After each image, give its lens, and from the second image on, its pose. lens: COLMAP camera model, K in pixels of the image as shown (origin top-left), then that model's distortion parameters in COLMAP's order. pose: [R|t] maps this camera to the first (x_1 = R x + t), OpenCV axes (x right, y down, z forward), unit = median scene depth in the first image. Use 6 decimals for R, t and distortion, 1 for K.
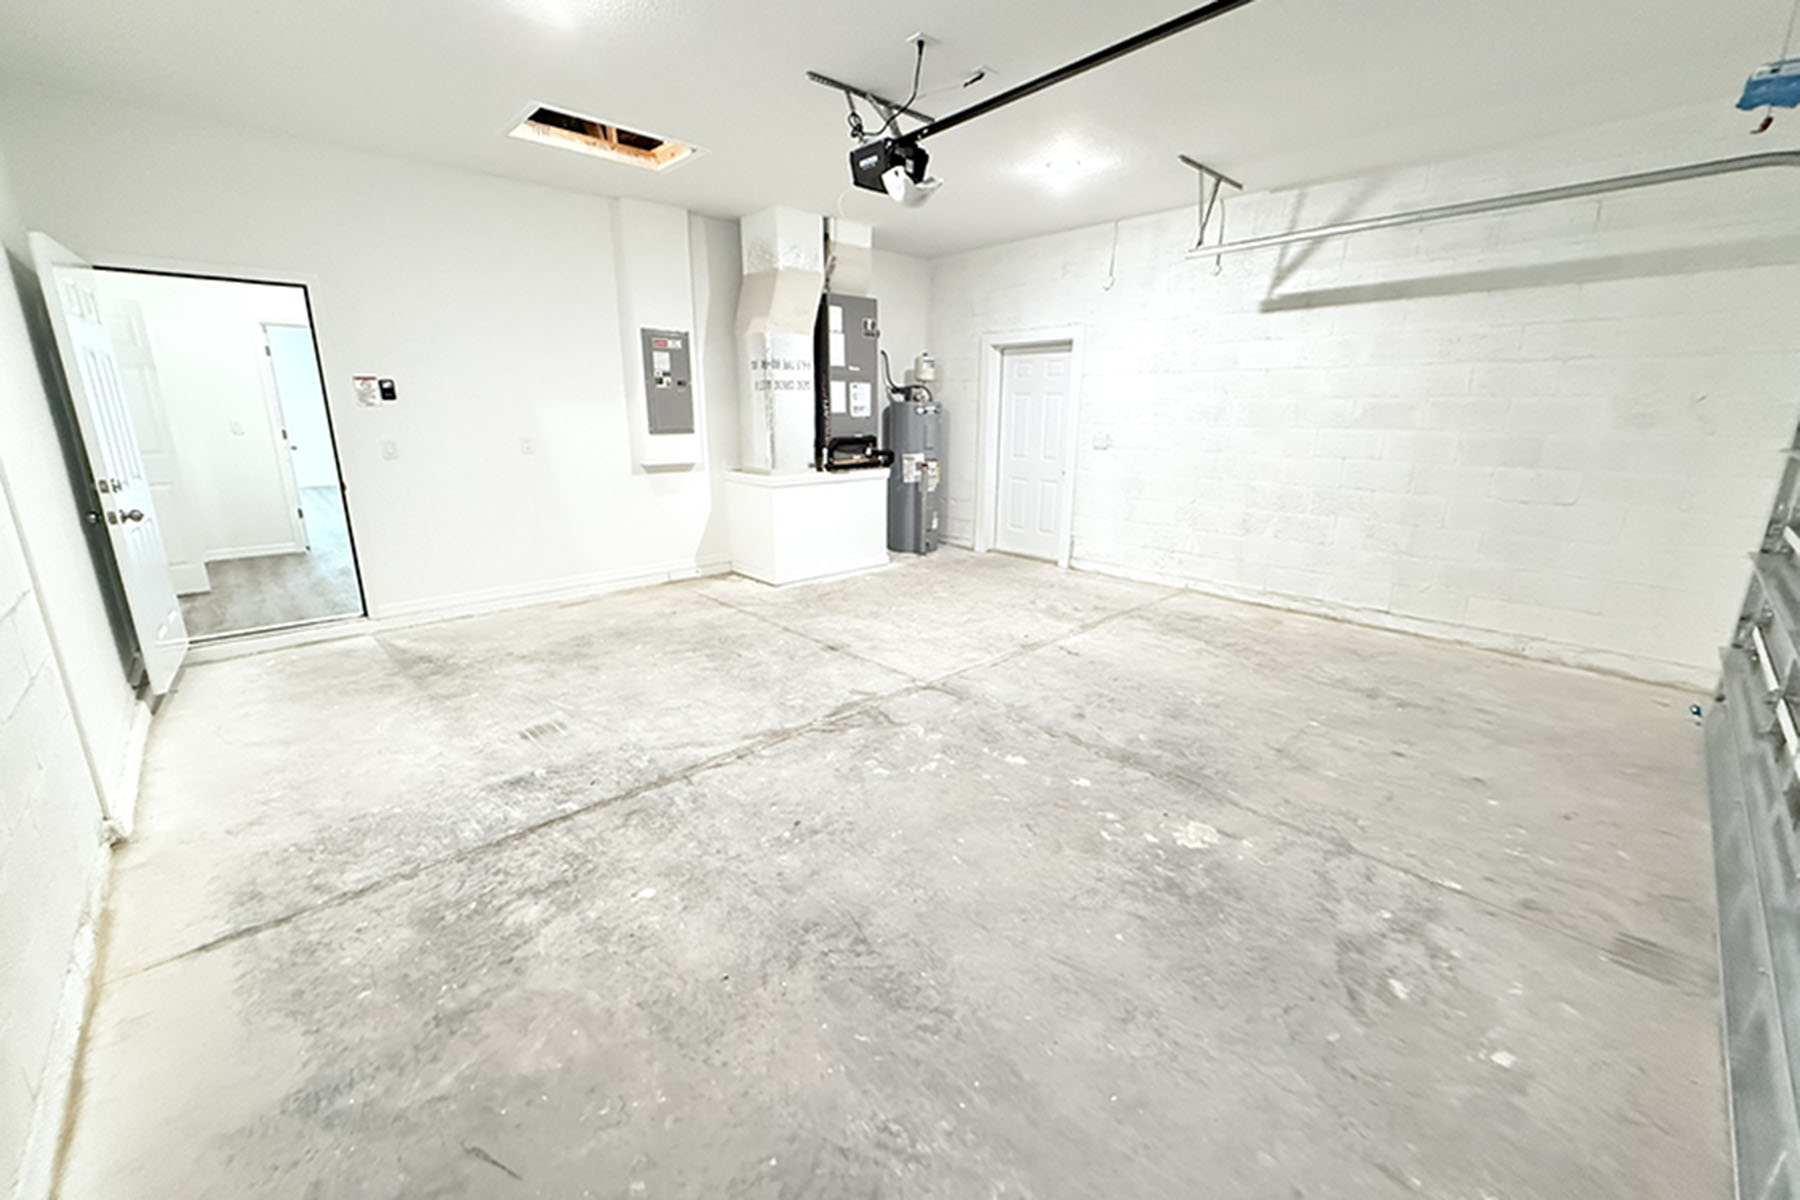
lens RADIAL K [[715.6, 0, 894.1], [0, 715.6, 592.4], [0, 0, 1]] dist [0.000330, -0.000012]
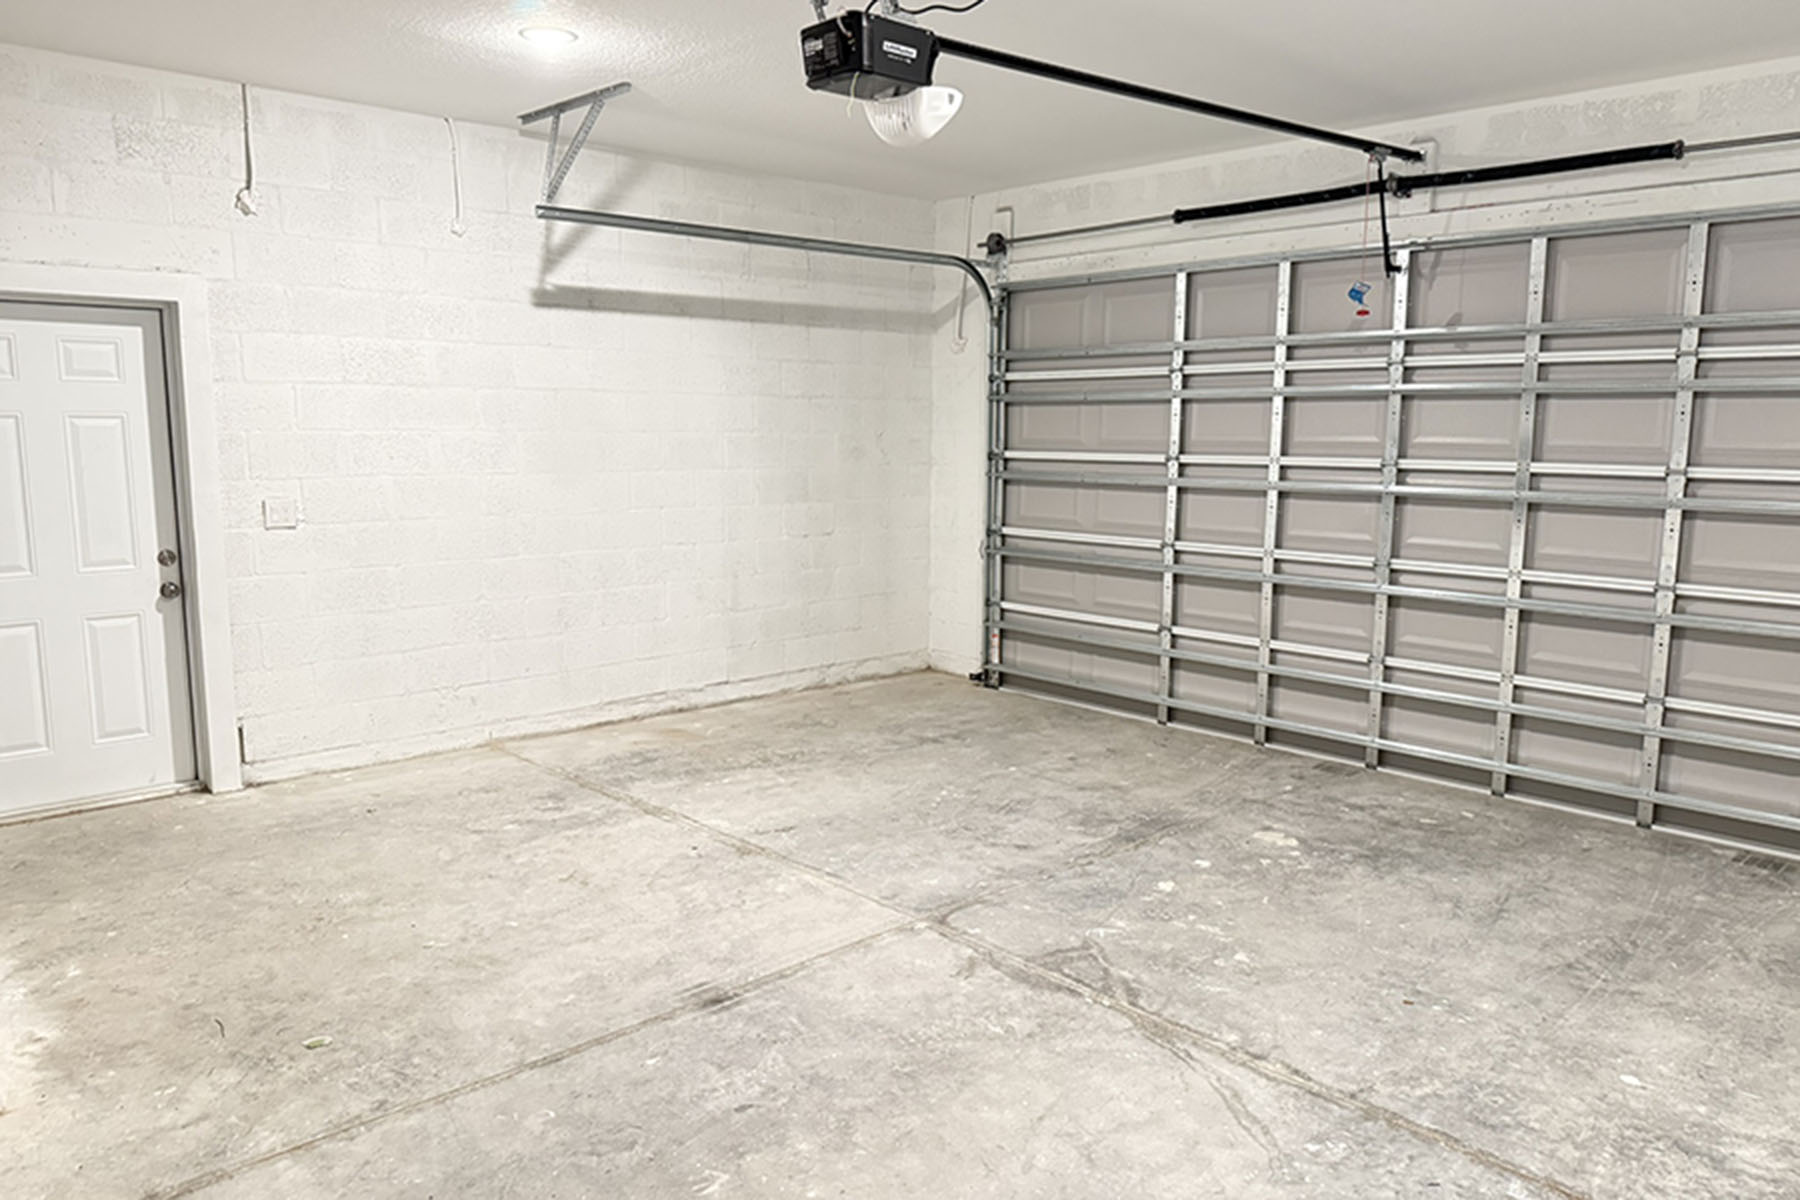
lens RADIAL K [[1249.8, 0, 907.3], [0, 1249.8, 603.7], [0, 0, 1]] dist [0.120965, -0.191501]
pose [[-0.000079, -0.147552, 0.989054, -0.850044], [0.245230, 0.958851, 0.143066, -0.248211], [-0.969465, 0.242557, 0.036108, 0.818991]]
